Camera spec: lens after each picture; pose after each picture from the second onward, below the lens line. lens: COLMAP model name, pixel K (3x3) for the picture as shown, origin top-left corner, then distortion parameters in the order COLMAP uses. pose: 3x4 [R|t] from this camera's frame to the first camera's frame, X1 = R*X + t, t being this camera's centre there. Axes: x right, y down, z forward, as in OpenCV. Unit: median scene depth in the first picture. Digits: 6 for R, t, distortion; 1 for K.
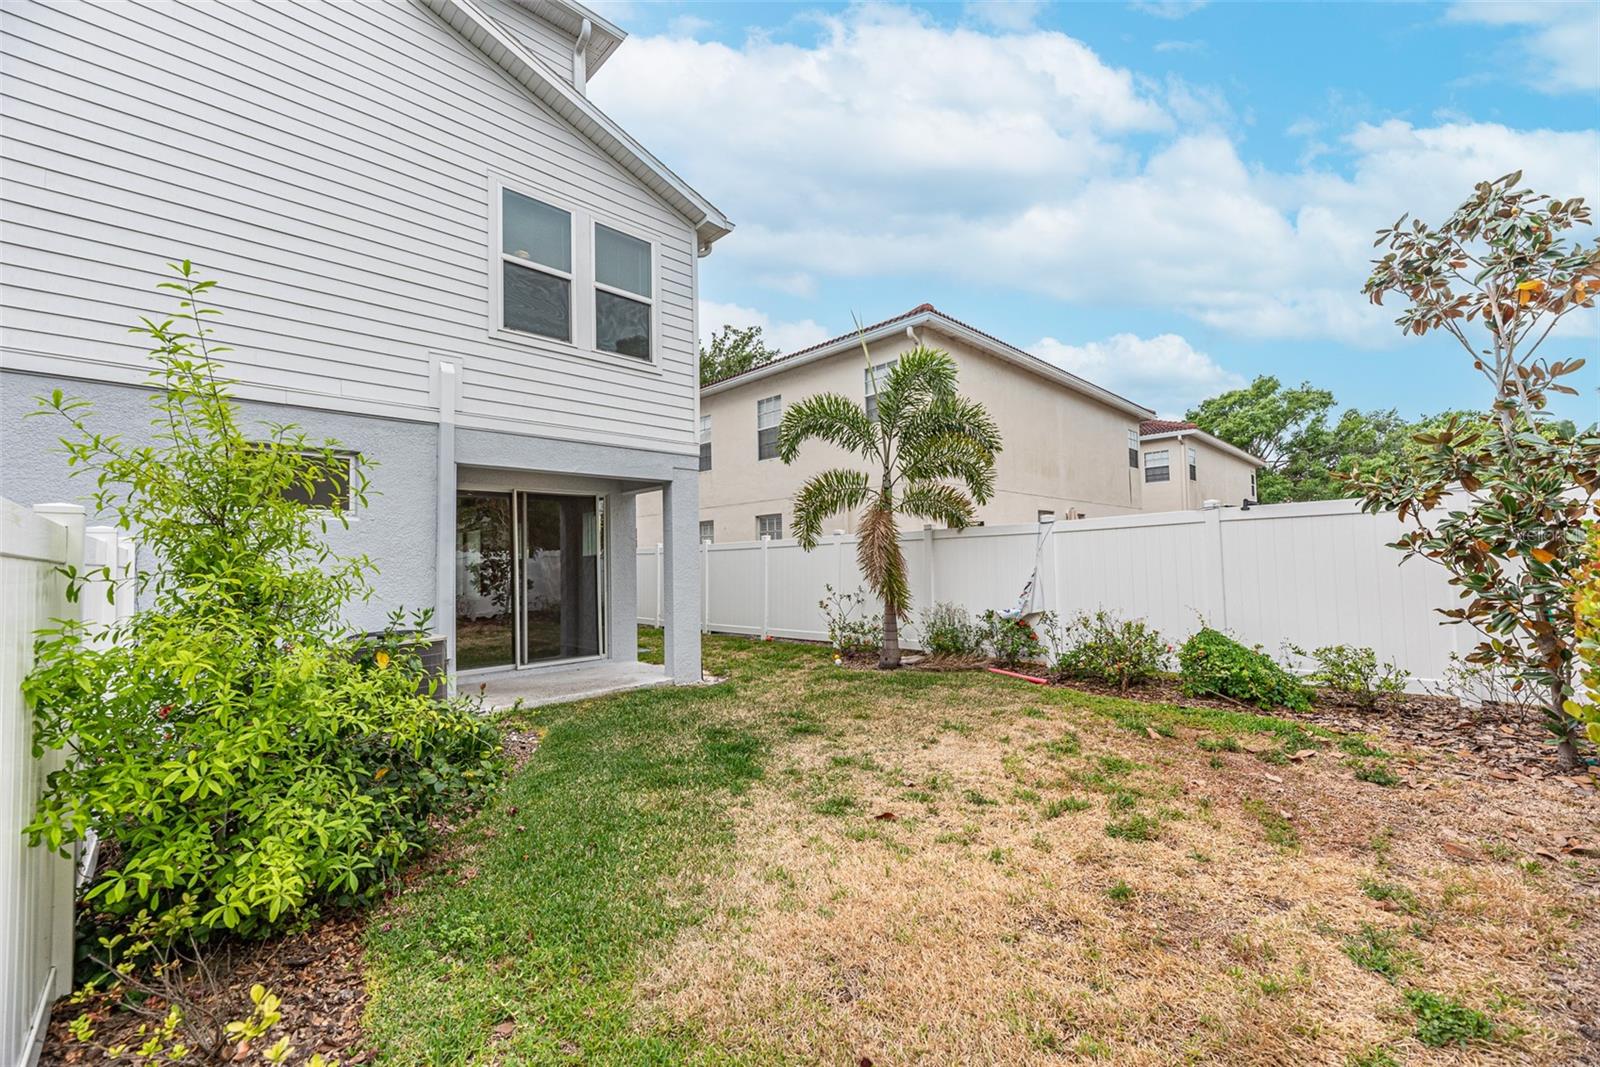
lens RADIAL K [[645.1, 0, 799.0], [0, 645.1, 541.6], [0, 0, 1]] dist [-0.000861, -0.000106]
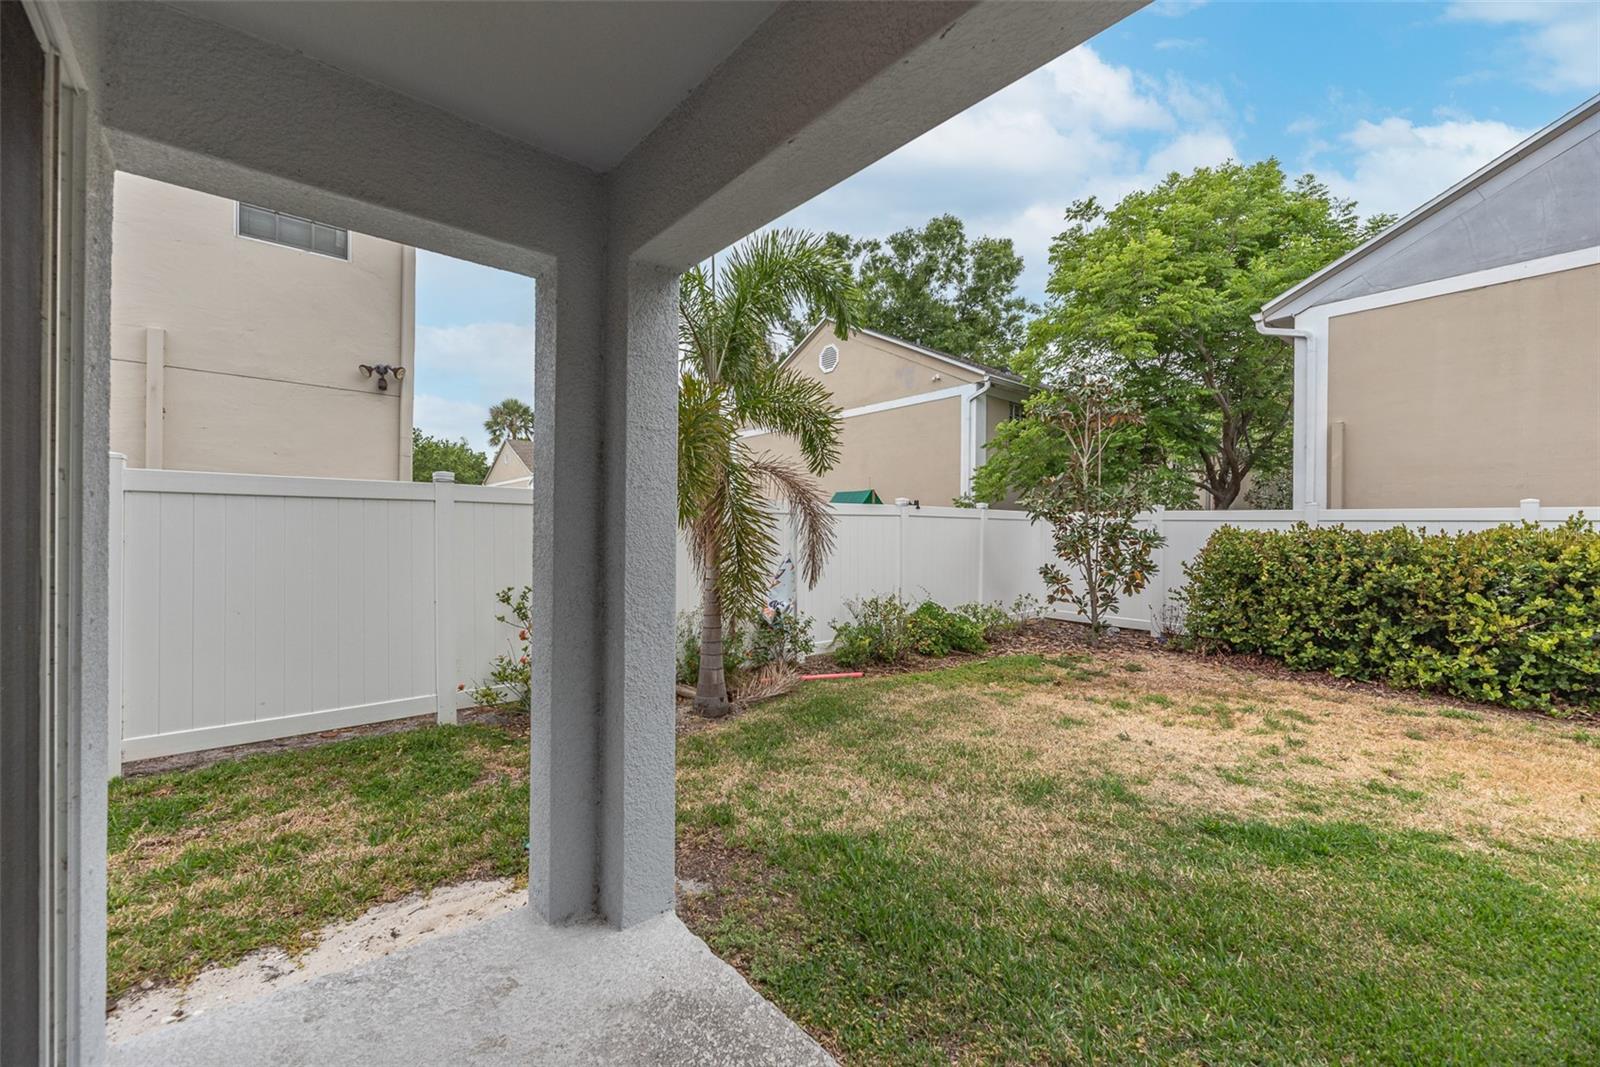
lens RADIAL K [[645.1, 0, 799.0], [0, 645.1, 541.6], [0, 0, 1]] dist [-0.000861, -0.000106]
pose [[0.079602, 0.024623, 0.996523, -0.613867], [-0.040736, 0.998940, -0.021429, 0.046170], [-0.995994, -0.038889, 0.080521, 1.103704]]
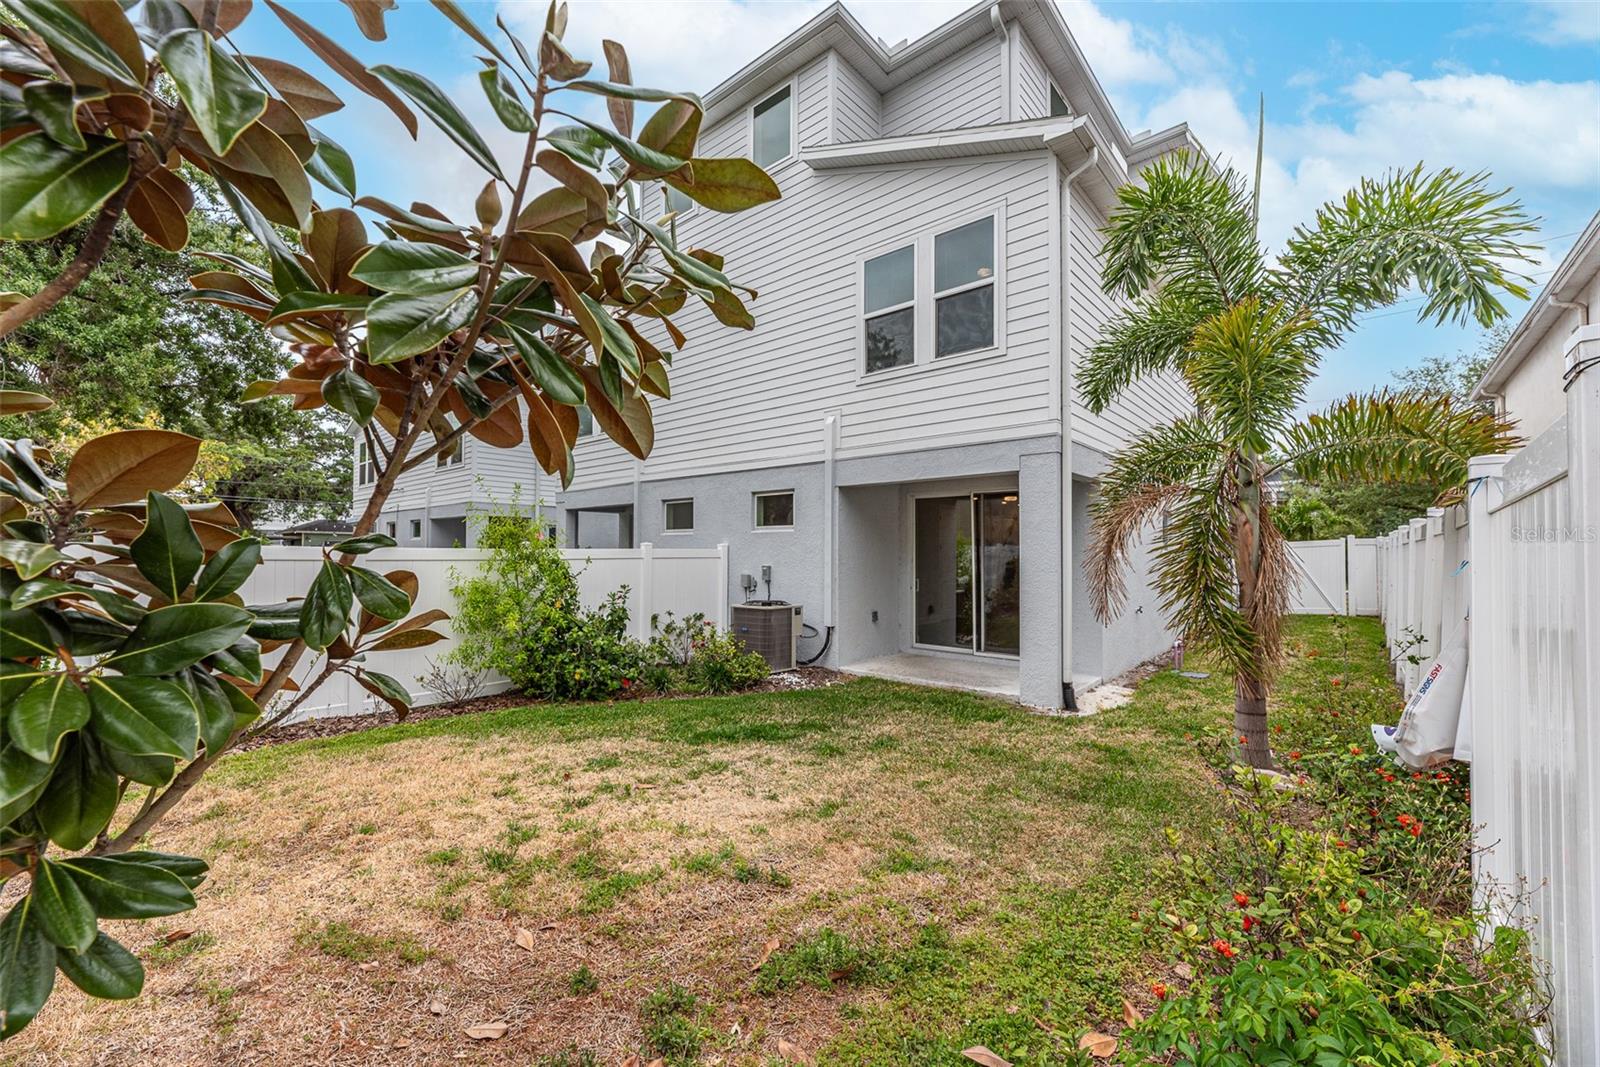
lens RADIAL K [[645.1, 0, 799.0], [0, 645.1, 541.6], [0, 0, 1]] dist [-0.000861, -0.000106]
pose [[0.069929, 0.004349, -0.997542, 0.796764], [0.028154, 0.999584, 0.006332, -0.013799], [0.997155, -0.028527, 0.069778, 0.770627]]
